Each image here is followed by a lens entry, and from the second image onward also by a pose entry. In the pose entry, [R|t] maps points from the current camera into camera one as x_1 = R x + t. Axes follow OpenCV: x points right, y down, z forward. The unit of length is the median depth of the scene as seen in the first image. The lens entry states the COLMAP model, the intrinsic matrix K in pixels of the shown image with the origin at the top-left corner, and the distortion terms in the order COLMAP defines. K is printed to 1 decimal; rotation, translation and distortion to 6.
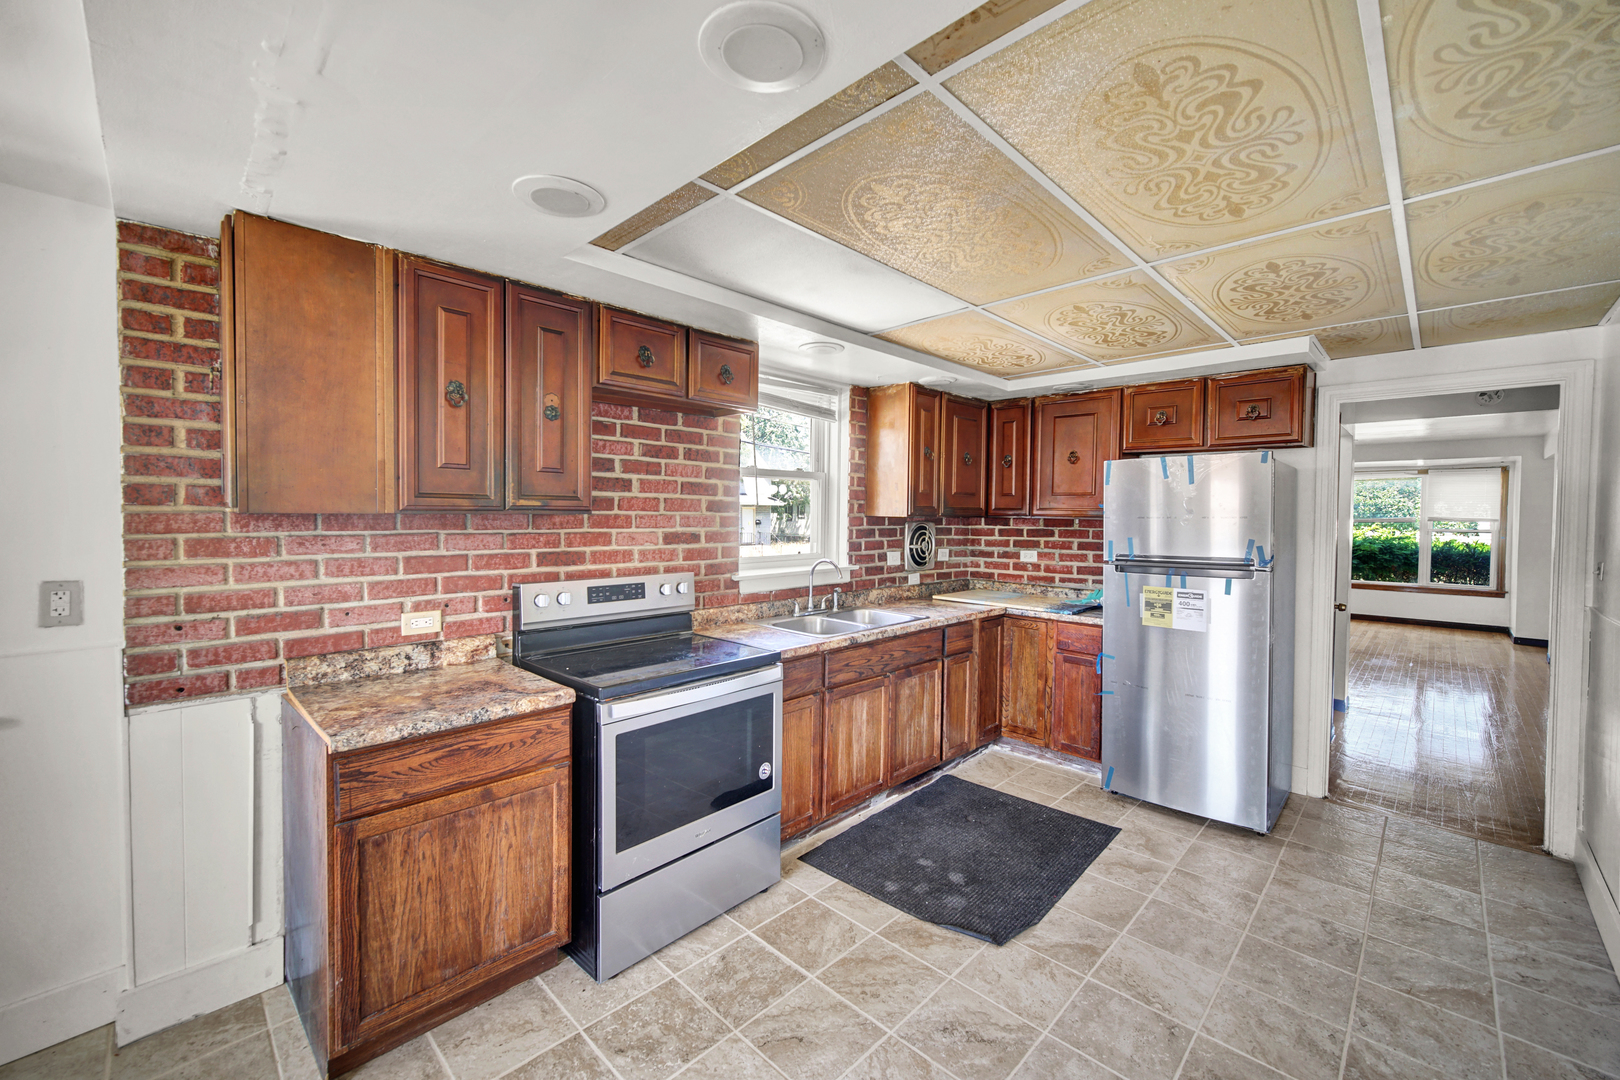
lens RADIAL K [[646.2, 0, 814.7], [0, 646.2, 530.4], [0, 0, 1]] dist [0.001388, 0.000159]
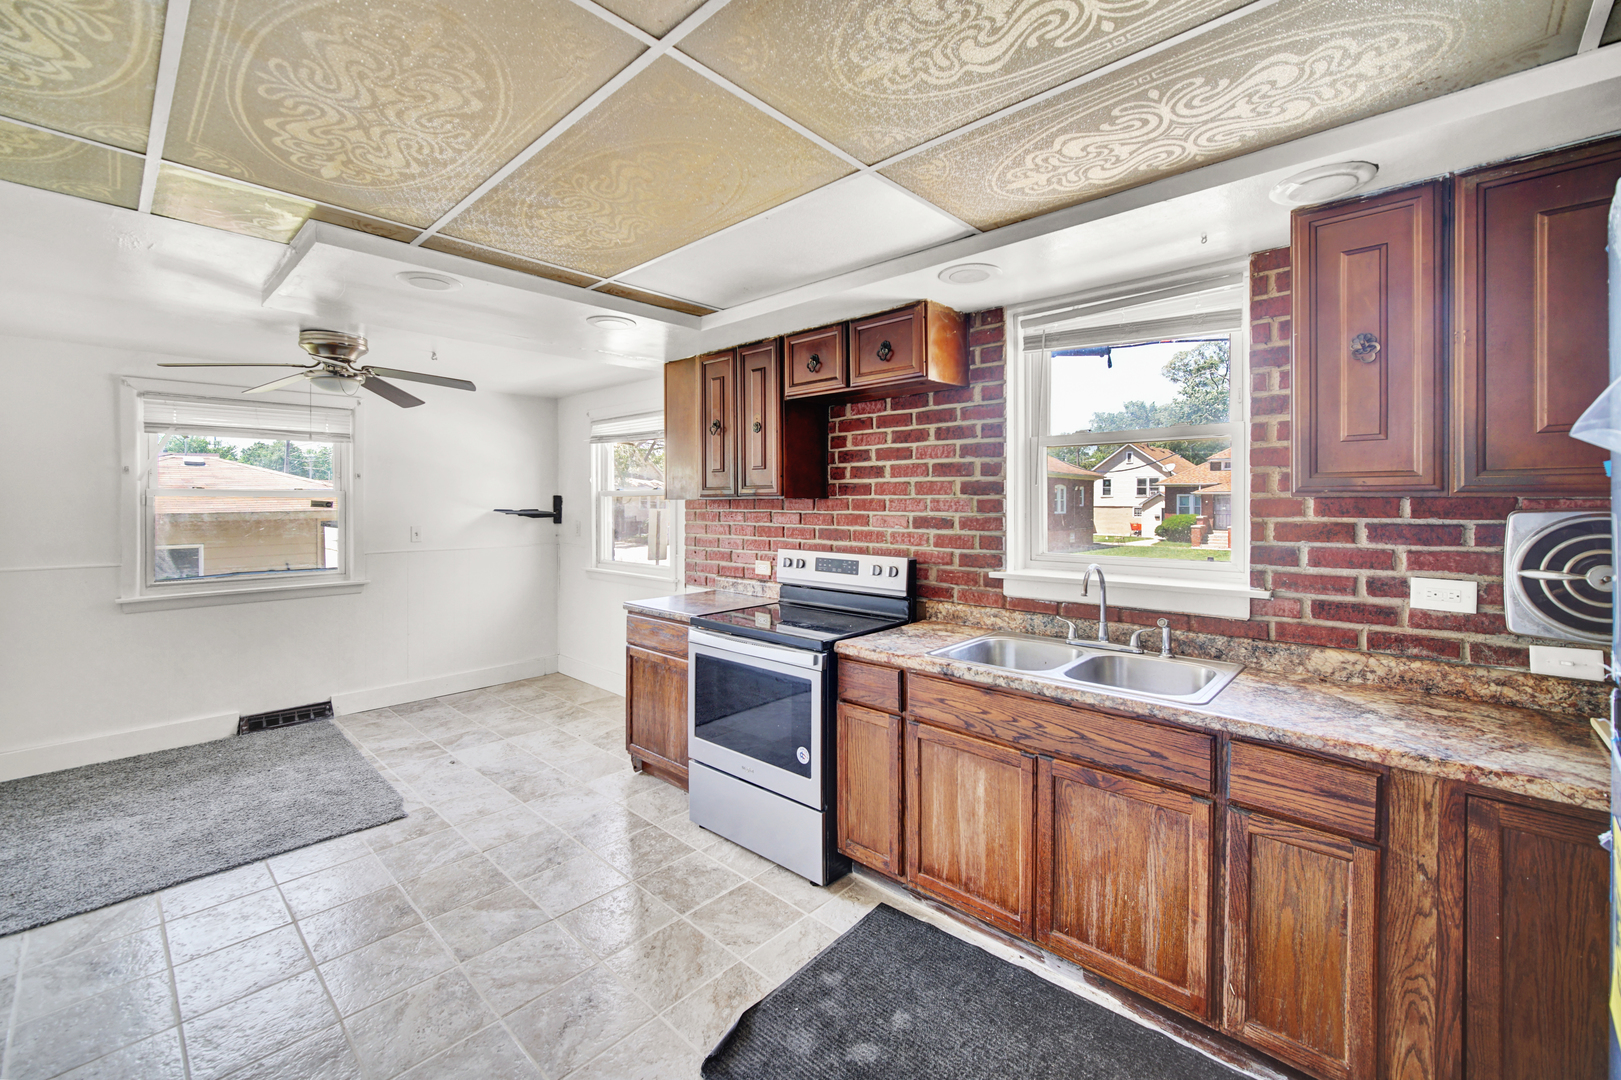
lens RADIAL K [[669.4, 0, 807.3], [0, 669.4, 502.2], [0, 0, 1]] dist [0.012514, -0.000054]
pose [[0.022912, -0.002985, -0.999733, 0.780296], [-0.020151, 0.999791, -0.003447, -0.011424], [0.999534, 0.020224, 0.022847, 0.795521]]
